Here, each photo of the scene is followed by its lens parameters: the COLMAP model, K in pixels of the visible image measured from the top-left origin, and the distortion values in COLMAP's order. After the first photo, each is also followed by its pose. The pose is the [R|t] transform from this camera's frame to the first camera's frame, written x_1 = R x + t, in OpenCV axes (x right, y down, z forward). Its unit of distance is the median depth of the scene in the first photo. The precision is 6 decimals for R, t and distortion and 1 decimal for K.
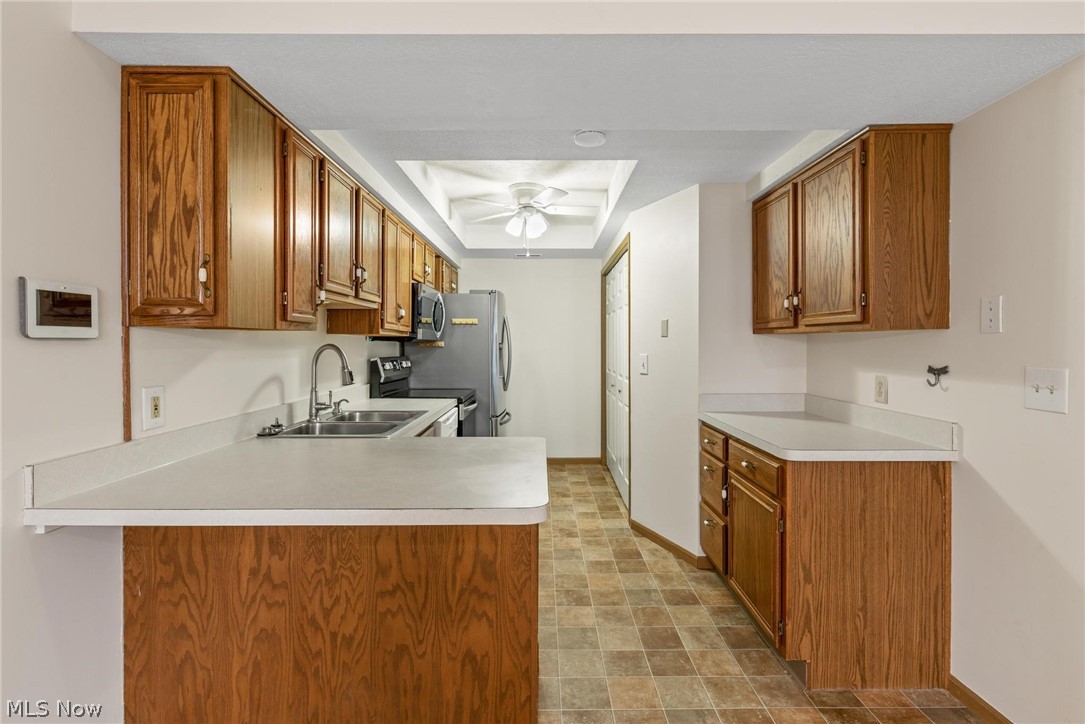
lens RADIAL K [[523.5, 0, 550.0], [0, 523.5, 345.4], [0, 0, 1]] dist [0.005910, -0.002397]
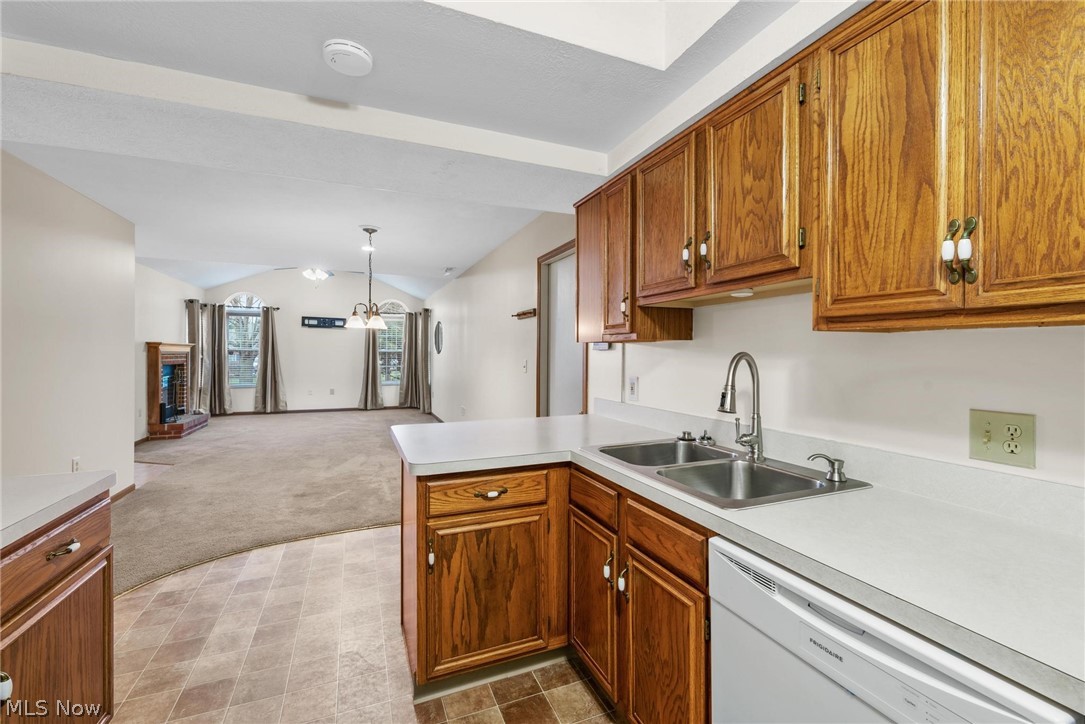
lens RADIAL K [[468.9, 0, 544.5], [0, 468.9, 349.9], [0, 0, 1]] dist [-0.000723, 0.000403]
pose [[-0.931769, -0.001426, -0.363049, 0.066590], [-0.000609, 0.999997, -0.002364, -0.005514], [0.363052, -0.001982, -0.931767, 1.887149]]
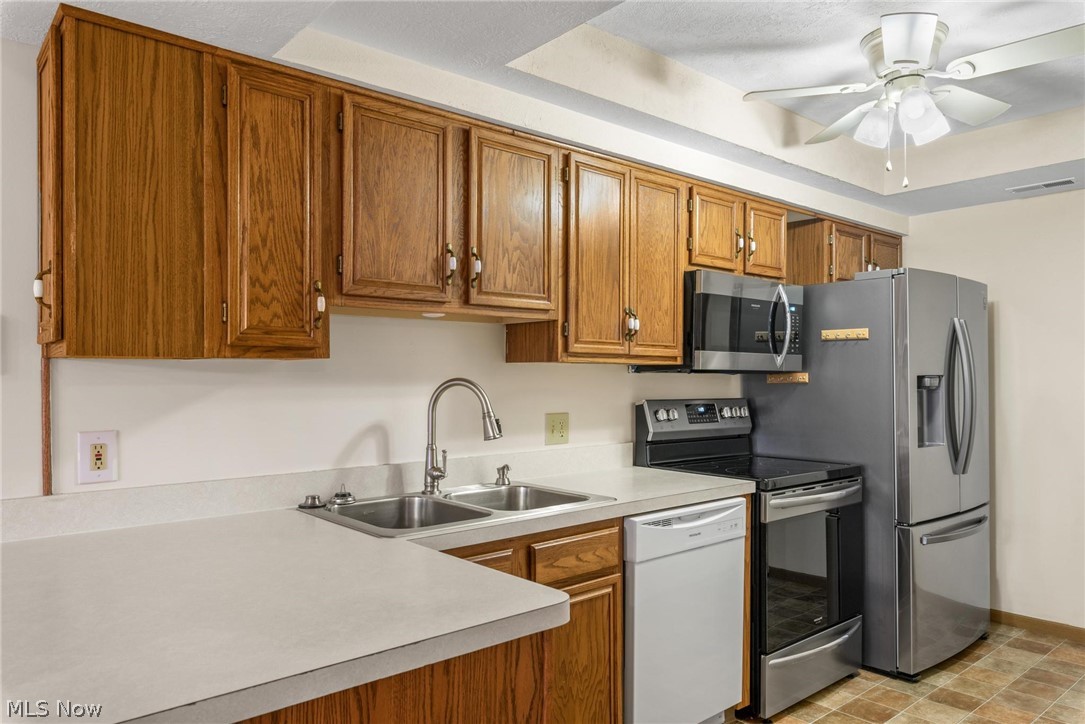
lens RADIAL K [[747.9, 0, 548.2], [0, 747.9, 374.3], [0, 0, 1]] dist [-0.000330, 0.000001]
pose [[0.645781, -0.003875, -0.763512, 0.470773], [-0.000546, 0.999985, -0.005537, -0.003341], [0.763522, 0.003993, 0.645769, 0.632788]]
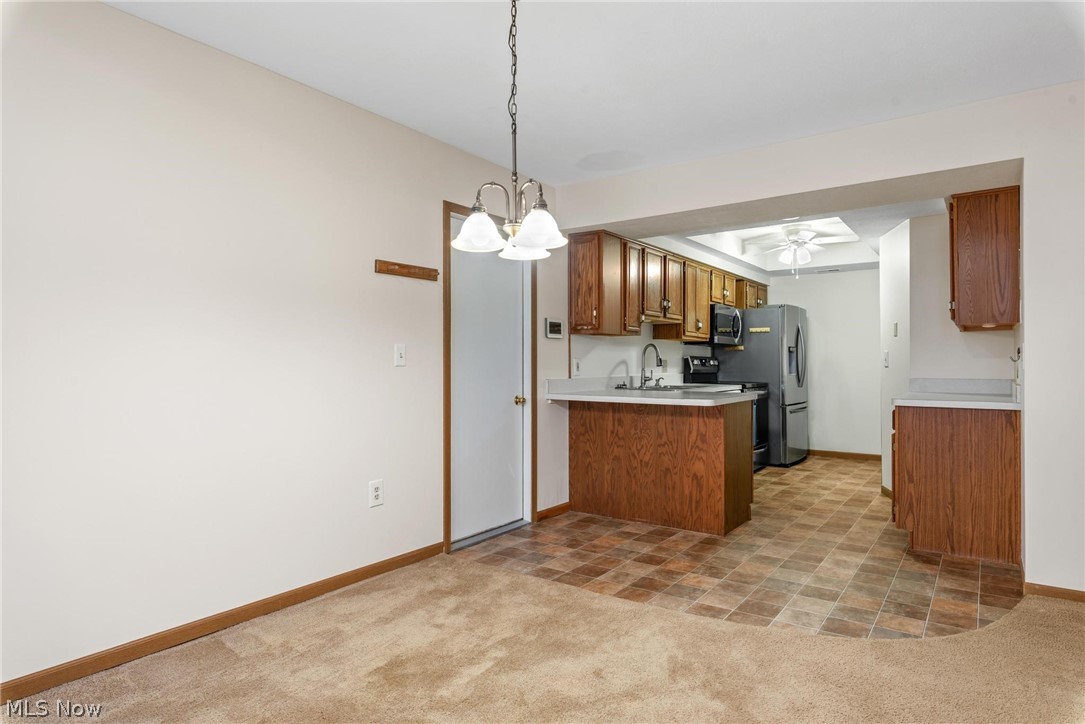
lens RADIAL K [[625.4, 0, 547.1], [0, 625.4, 358.4], [0, 0, 1]] dist [0.000918, 0.000415]
pose [[0.806010, -0.005525, -0.591876, 0.702504], [-0.000867, 0.999944, -0.010516, 0.087623], [0.591901, 0.008989, 0.805961, -1.172693]]
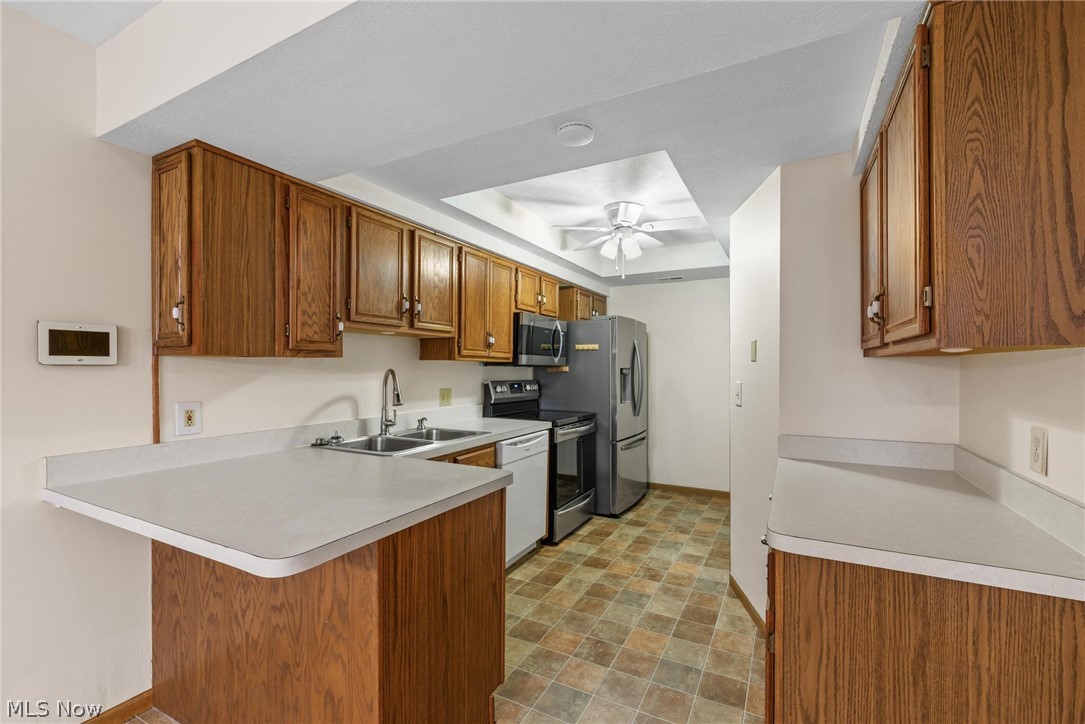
lens RADIAL K [[468.9, 0, 550.4], [0, 468.9, 368.9], [0, 0, 1]] dist [-0.000723, 0.000403]
pose [[0.881066, 0.003158, -0.472983, 0.460208], [-0.003933, 0.999992, -0.000651, -0.004666], [0.472977, 0.002434, 0.881071, 0.328024]]
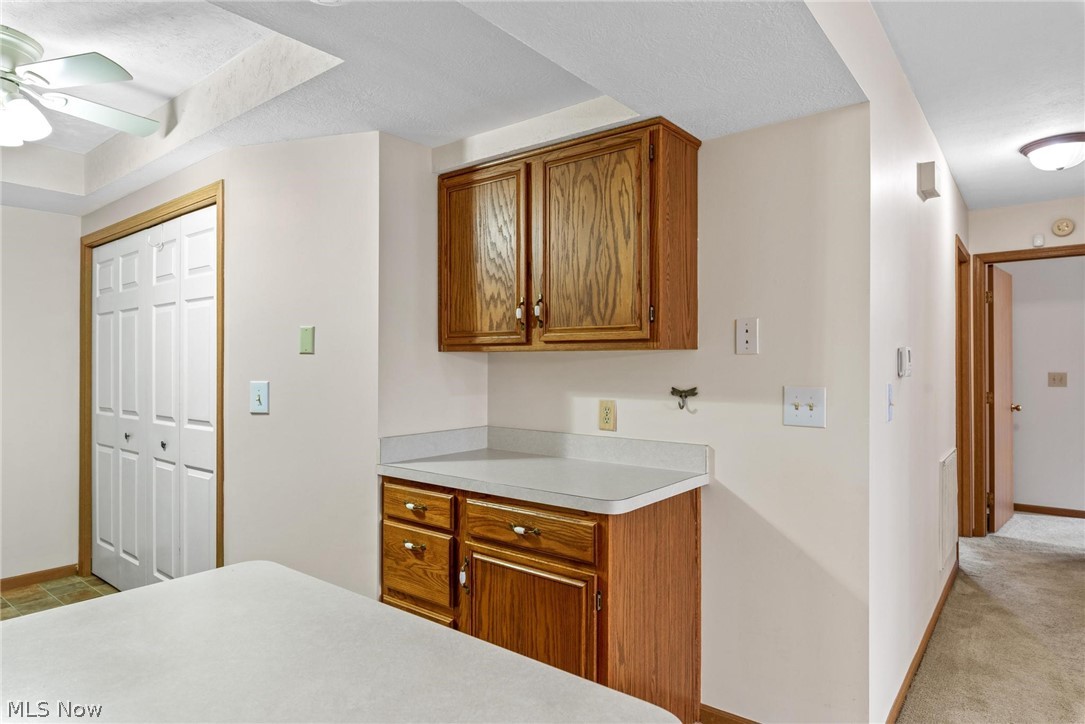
lens RADIAL K [[625.4, 0, 544.1], [0, 625.4, 361.1], [0, 0, 1]] dist [0.000918, 0.000415]
pose [[0.632020, 0.003913, 0.774943, -0.310992], [0.002557, 0.999971, -0.007135, -0.001994], [-0.774948, 0.006491, 0.631991, 0.467553]]
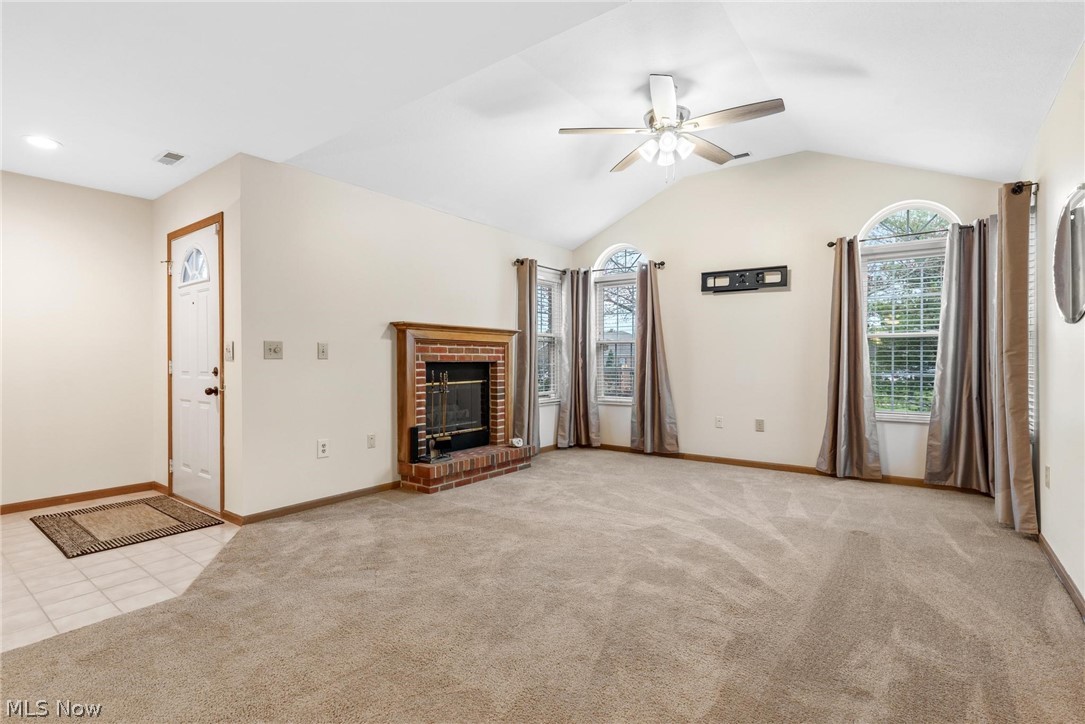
lens RADIAL K [[523.5, 0, 547.7], [0, 523.5, 365.9], [0, 0, 1]] dist [0.005910, -0.002397]
pose [[-0.801619, 0.000690, 0.597835, -0.342184], [0.006595, 0.999949, 0.007688, 0.098708], [-0.597799, 0.010105, -0.801583, -0.747621]]
